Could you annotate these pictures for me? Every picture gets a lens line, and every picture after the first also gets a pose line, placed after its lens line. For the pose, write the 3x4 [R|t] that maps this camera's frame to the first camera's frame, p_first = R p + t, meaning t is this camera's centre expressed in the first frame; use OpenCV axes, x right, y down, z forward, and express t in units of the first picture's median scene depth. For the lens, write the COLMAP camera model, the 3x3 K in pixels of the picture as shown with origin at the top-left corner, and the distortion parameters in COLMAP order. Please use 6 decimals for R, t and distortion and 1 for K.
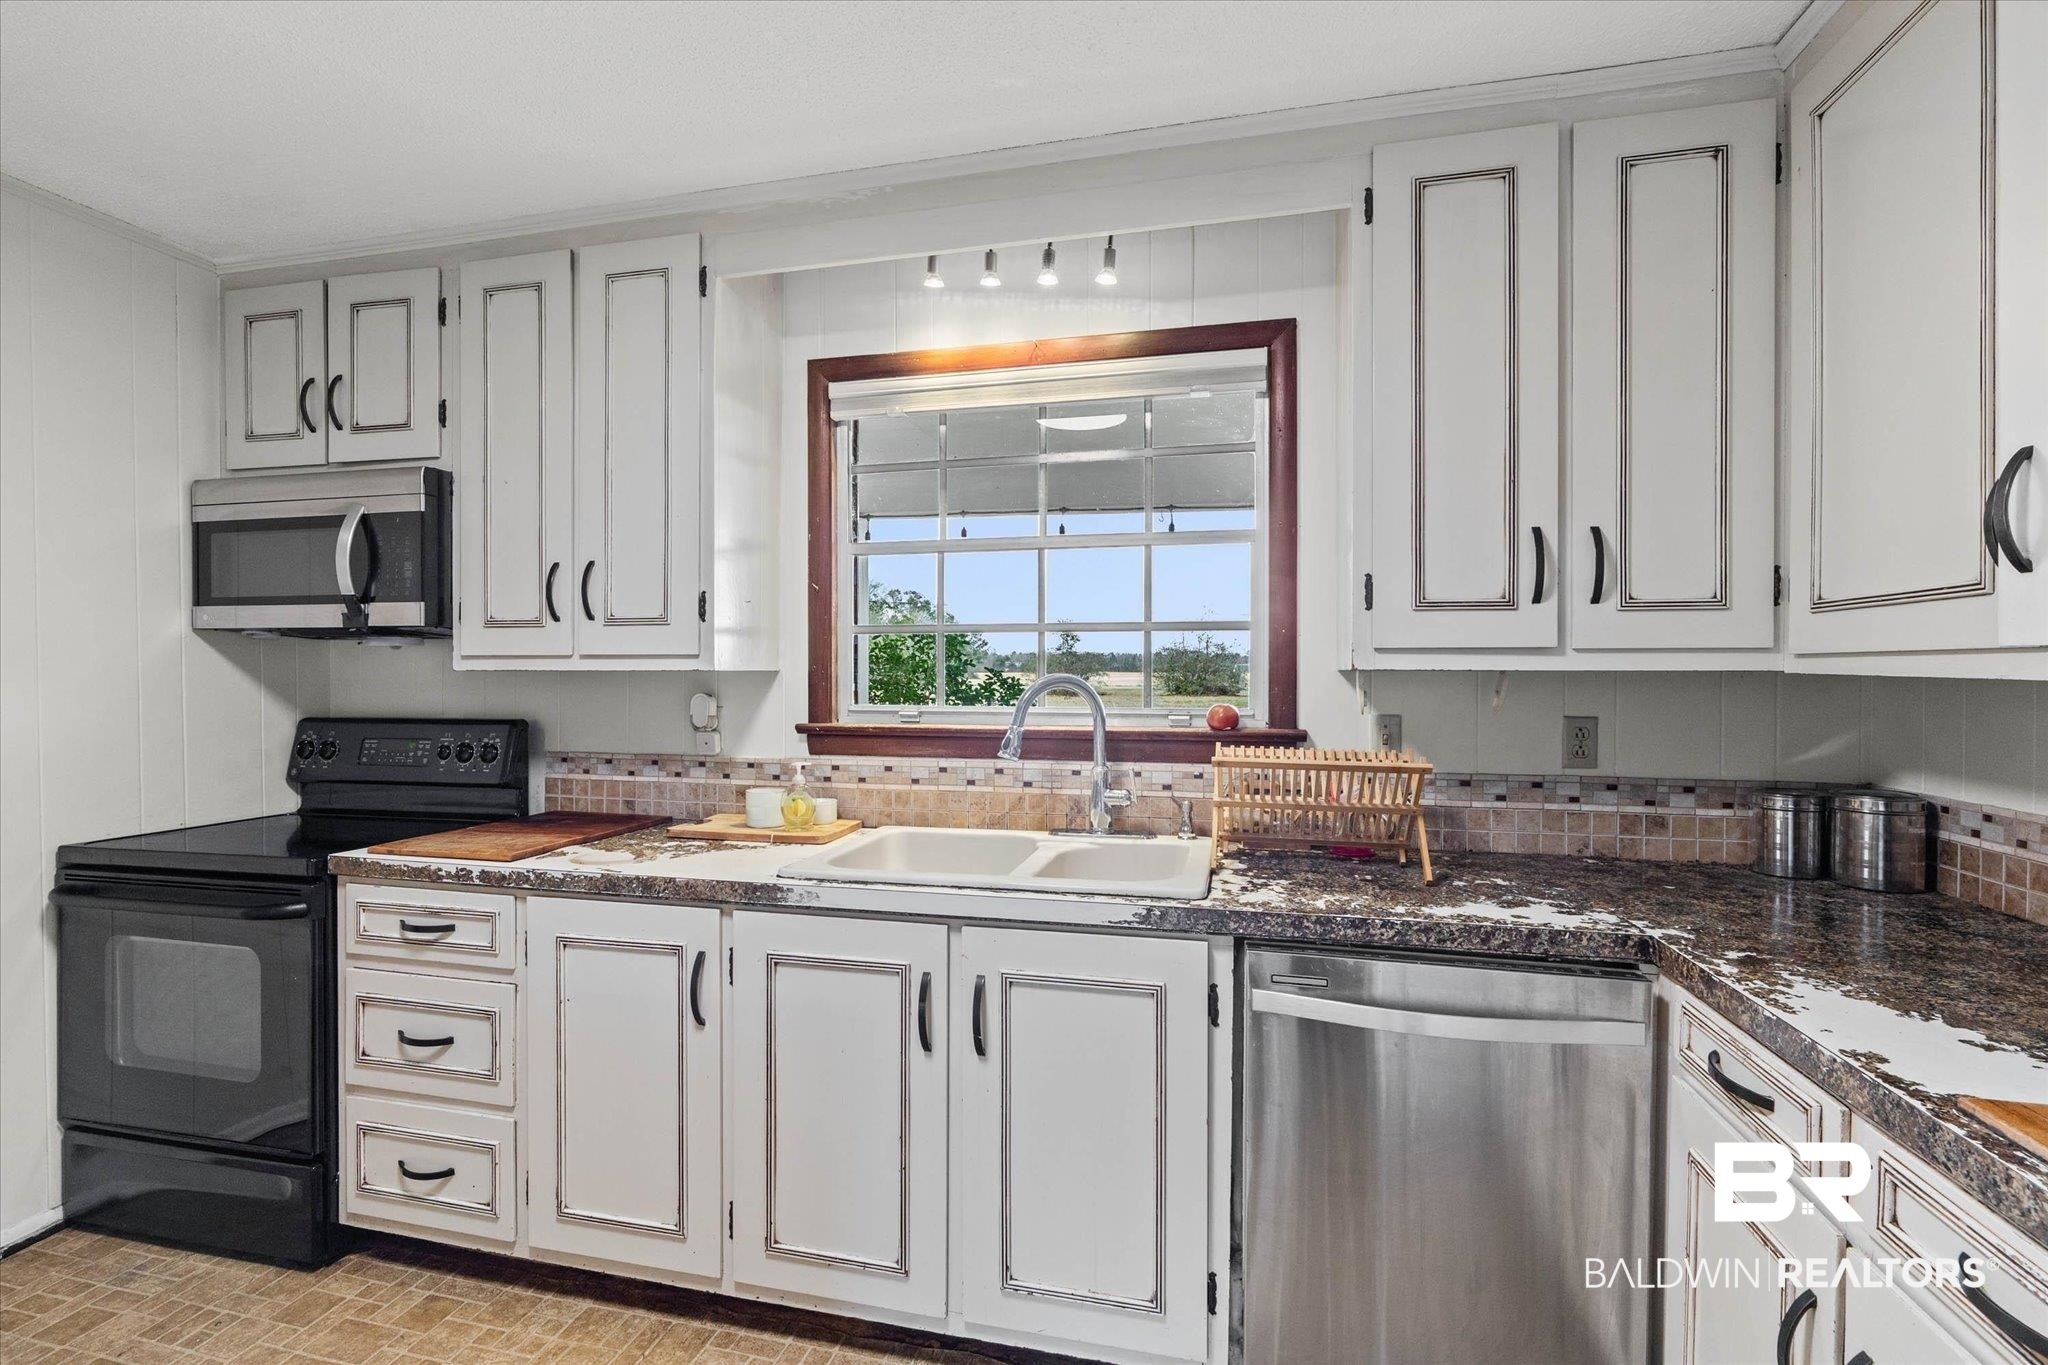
lens RADIAL K [[936.4, 0, 1024.0], [0, 936.4, 682.5], [0, 0, 1]] dist [-0.001660, -0.000117]
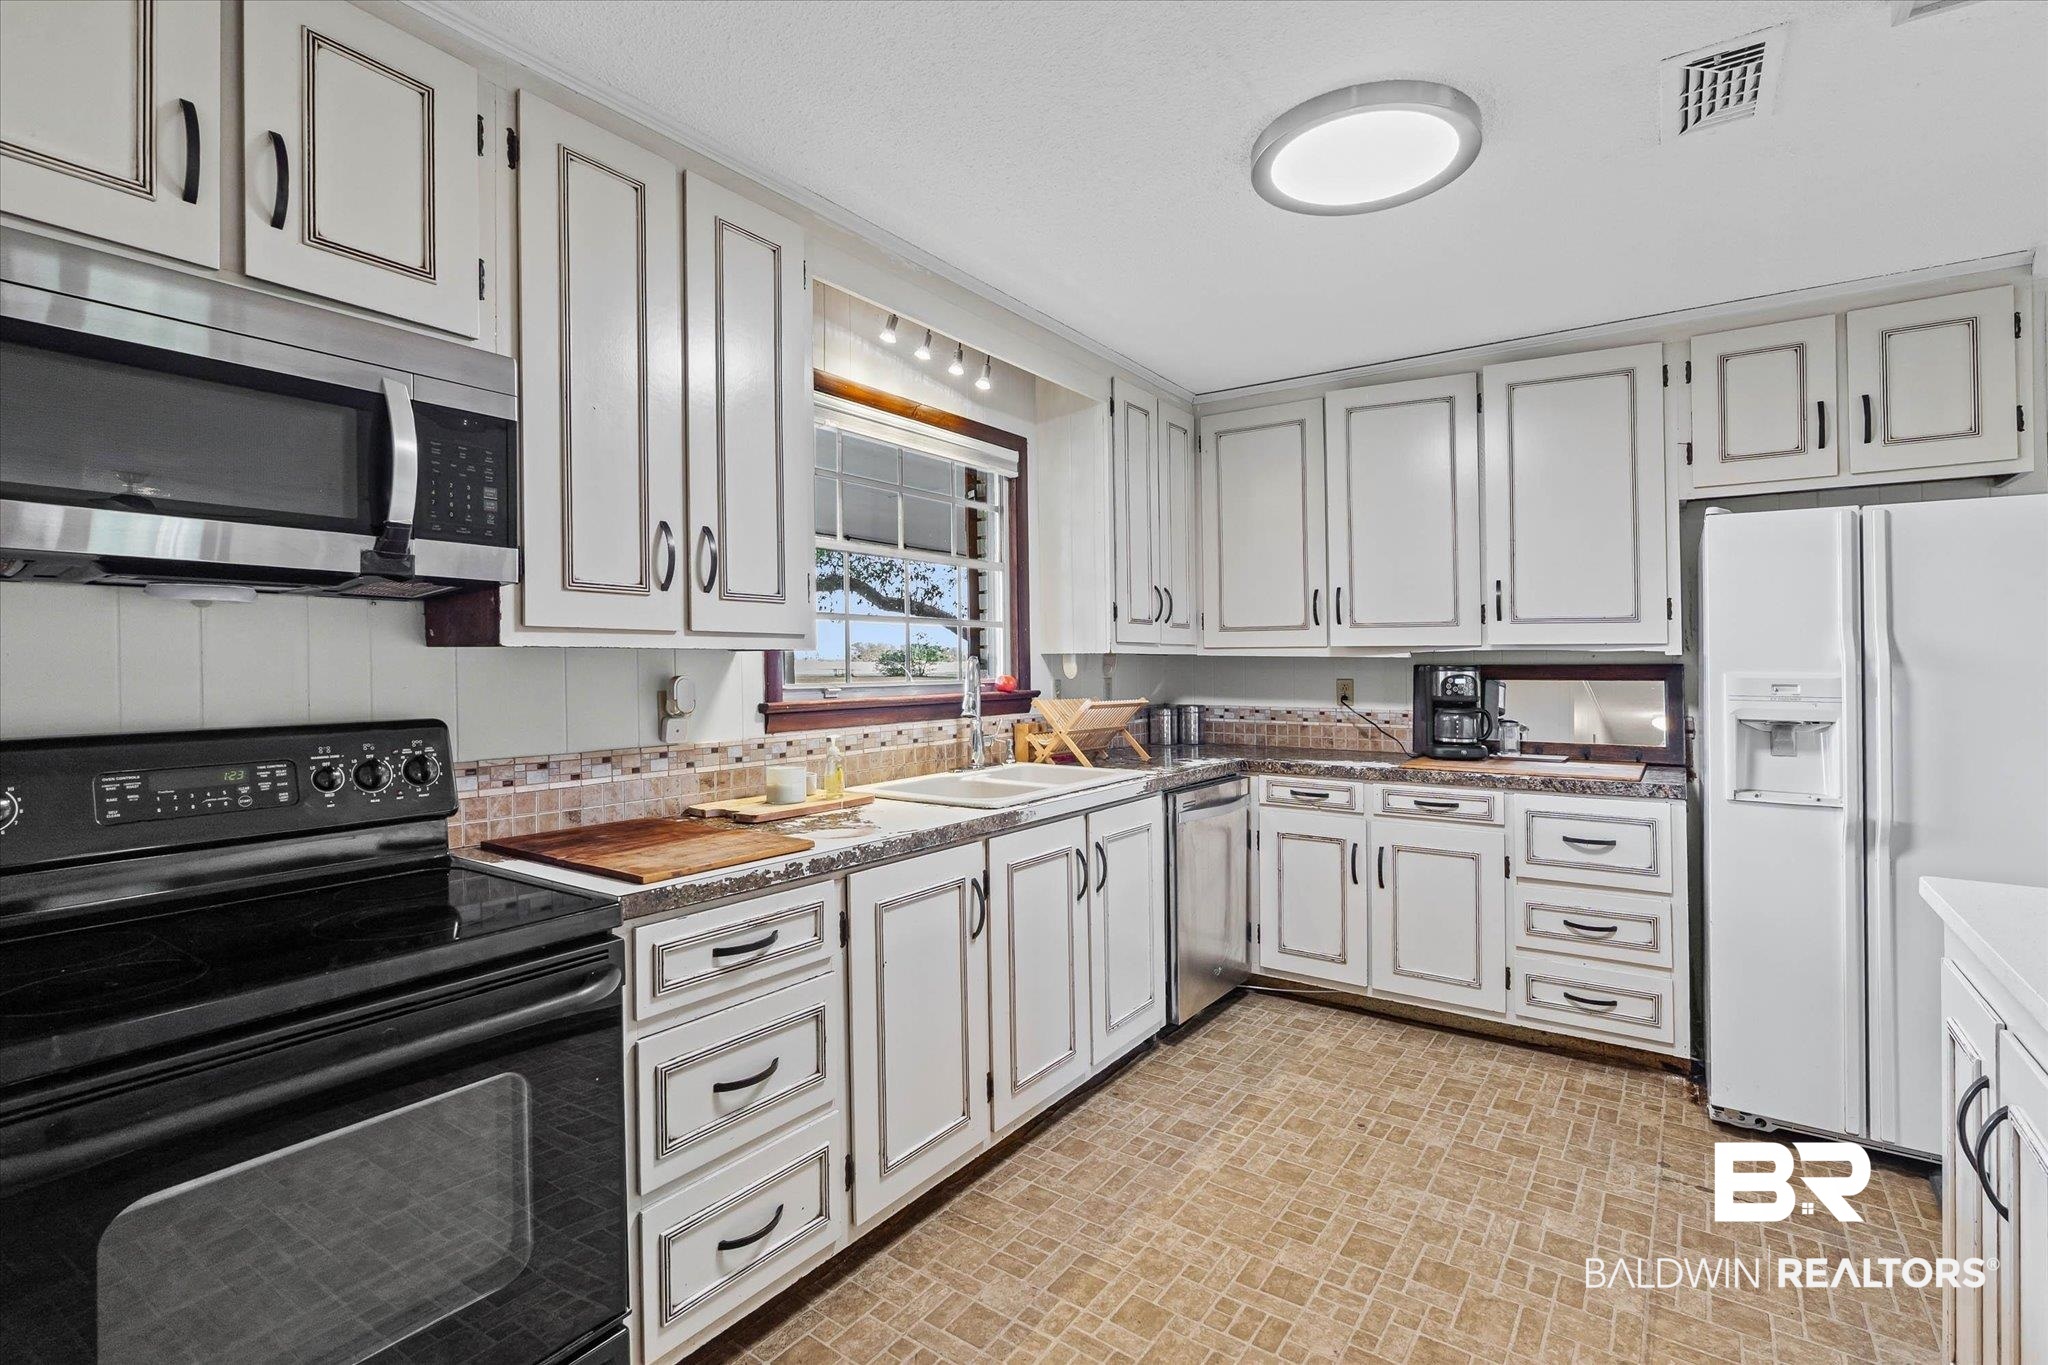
lens RADIAL K [[957.0, 0, 1023.4], [0, 957.0, 659.5], [0, 0, 1]] dist [0.000570, 0.000074]
pose [[0.360684, 0.001635, 0.932687, -1.175747], [0.015371, 0.999852, -0.007697, 0.008920], [-0.932561, 0.017112, 0.360606, 0.381173]]
